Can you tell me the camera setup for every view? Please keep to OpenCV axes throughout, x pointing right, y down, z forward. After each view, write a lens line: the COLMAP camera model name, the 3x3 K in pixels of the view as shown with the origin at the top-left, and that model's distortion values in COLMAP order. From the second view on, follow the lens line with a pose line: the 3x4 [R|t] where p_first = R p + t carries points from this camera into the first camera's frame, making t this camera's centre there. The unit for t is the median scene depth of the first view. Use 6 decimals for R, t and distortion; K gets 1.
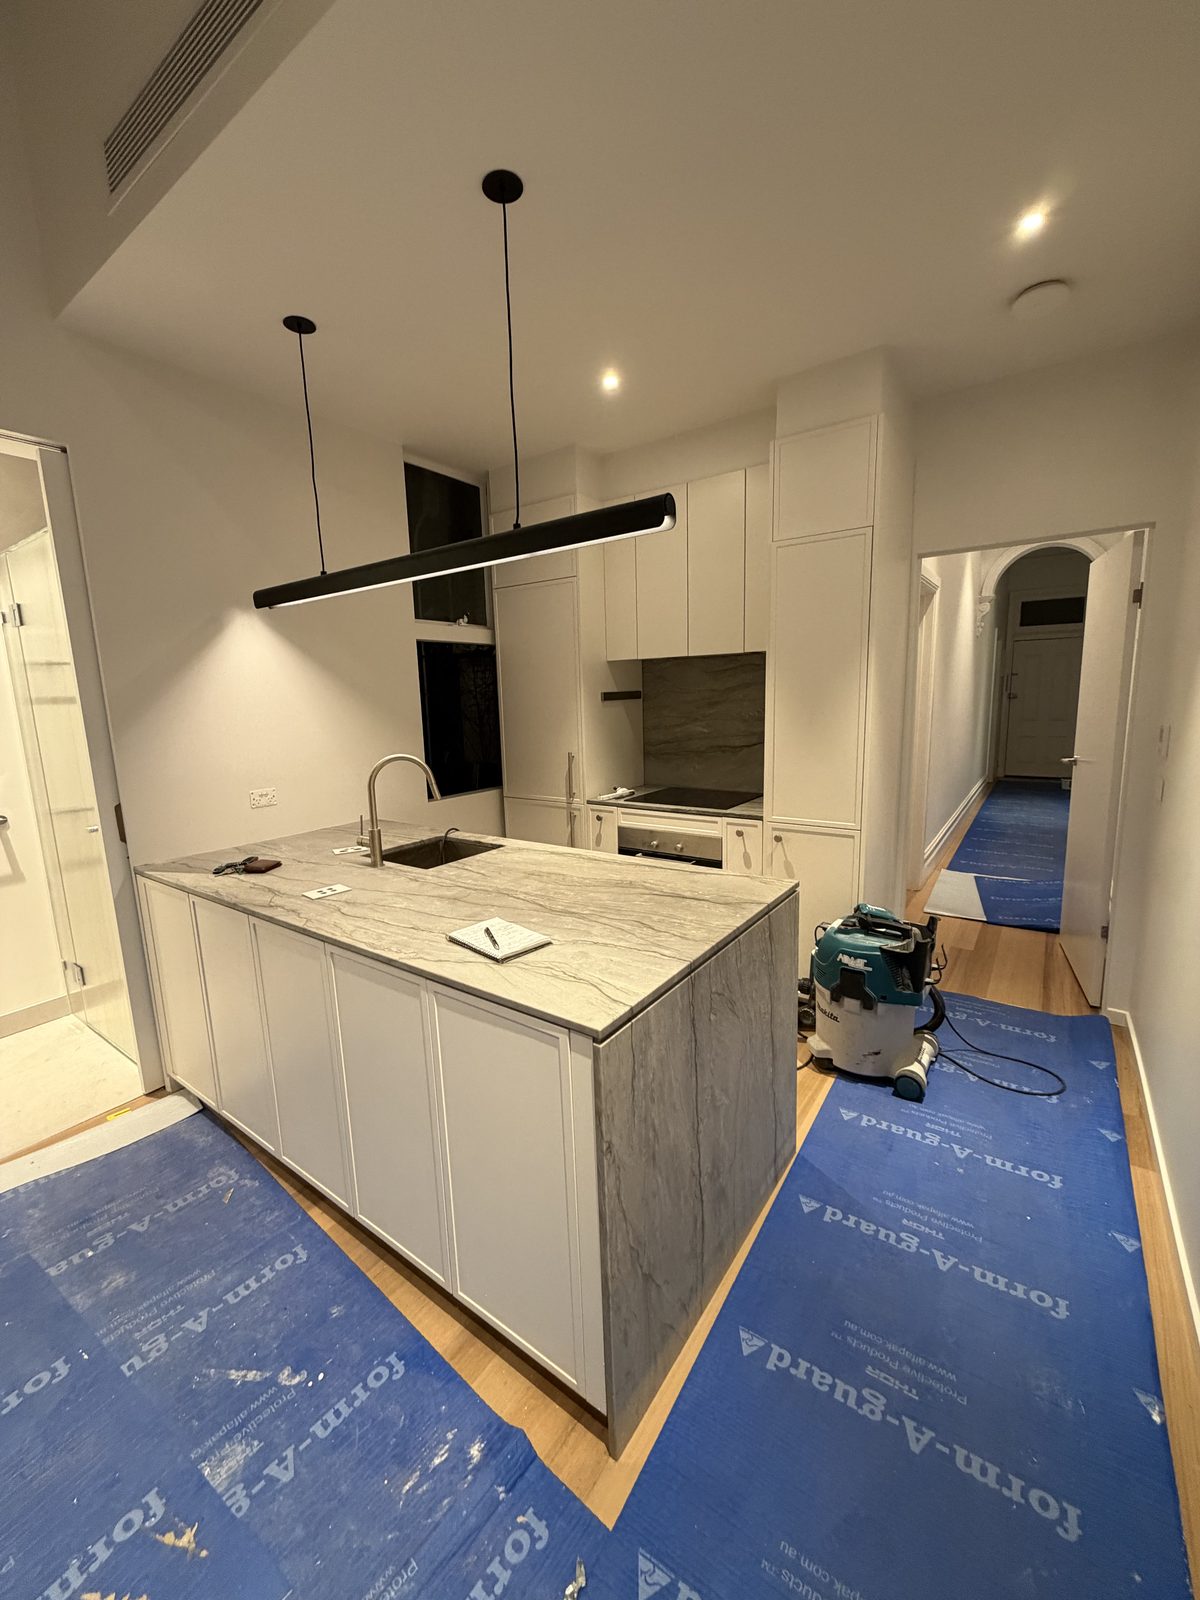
lens RADIAL K [[641.9, 0, 591.3], [0, 641.9, 796.9], [0, 0, 1]] dist [0.000684, -0.000160]
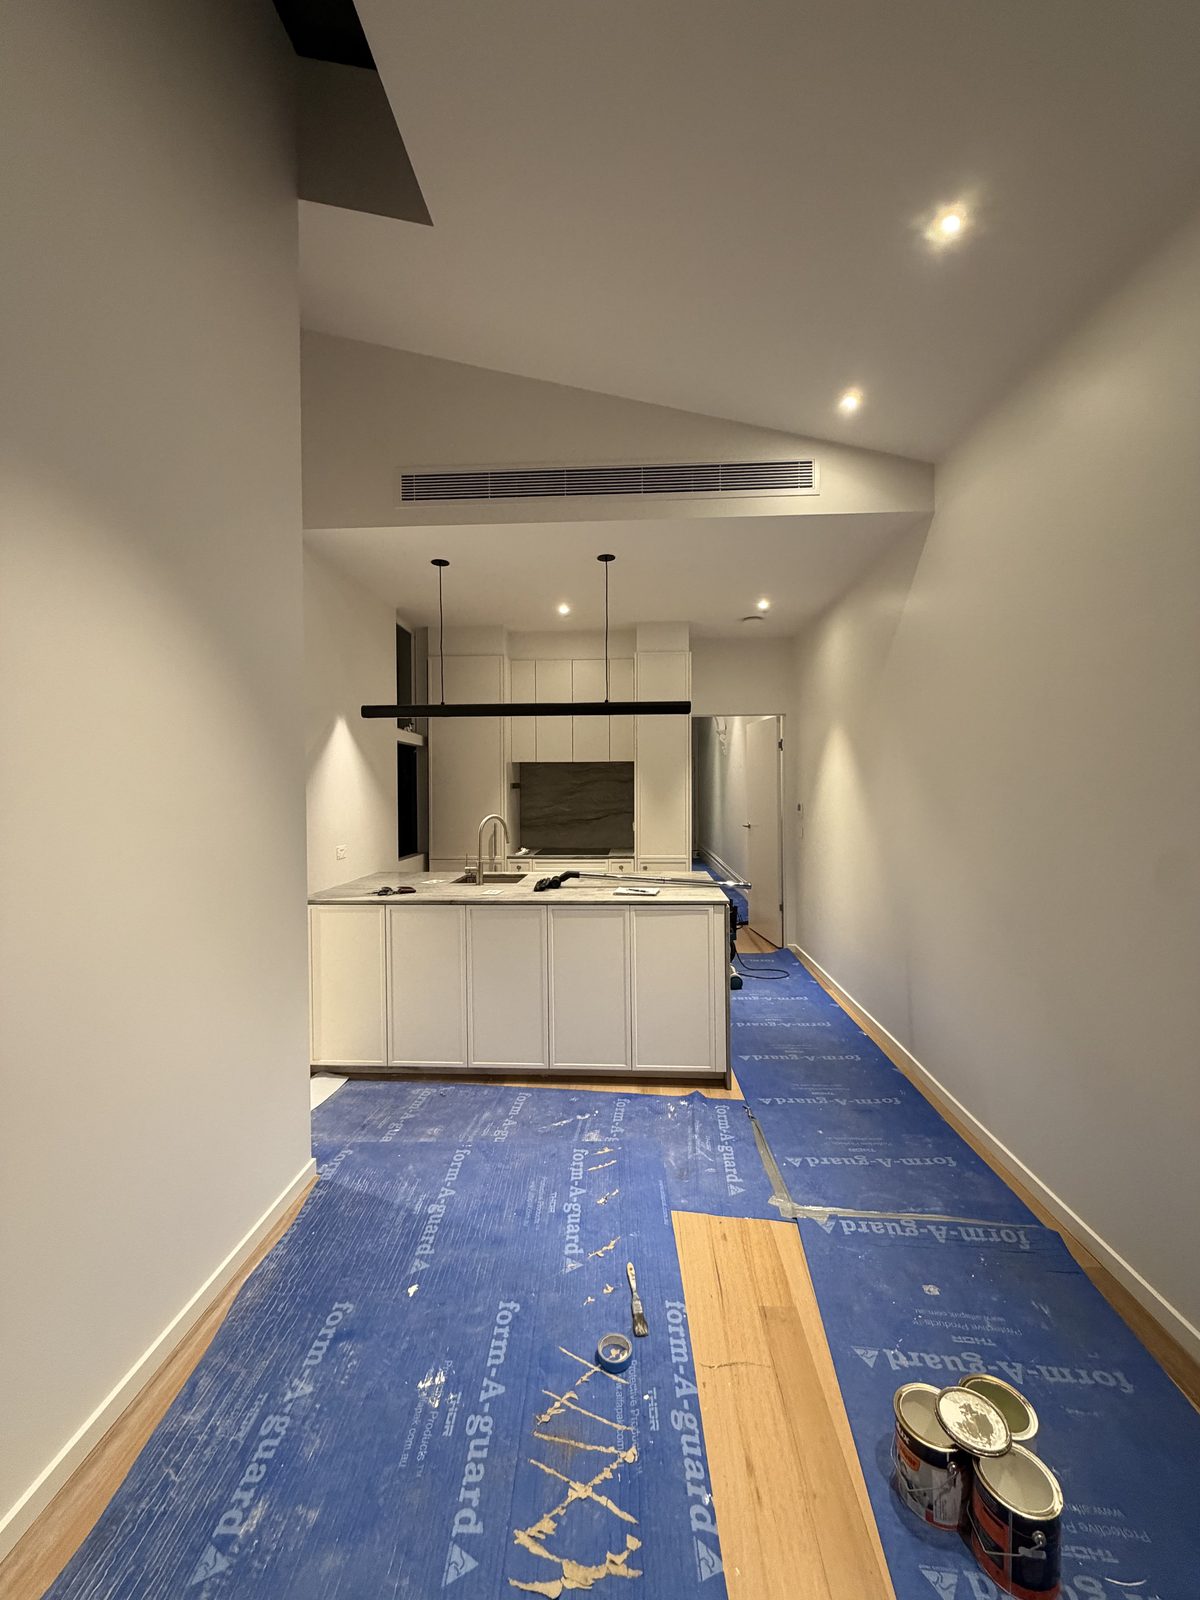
lens RADIAL K [[641.9, 0, 591.3], [0, 641.9, 796.9], [0, 0, 1]] dist [0.000684, -0.000160]
pose [[0.848387, 0.016000, 0.529135, -1.248426], [0.063965, 0.989121, -0.132466, 0.157103], [-0.525498, 0.146229, 0.838134, -0.677858]]
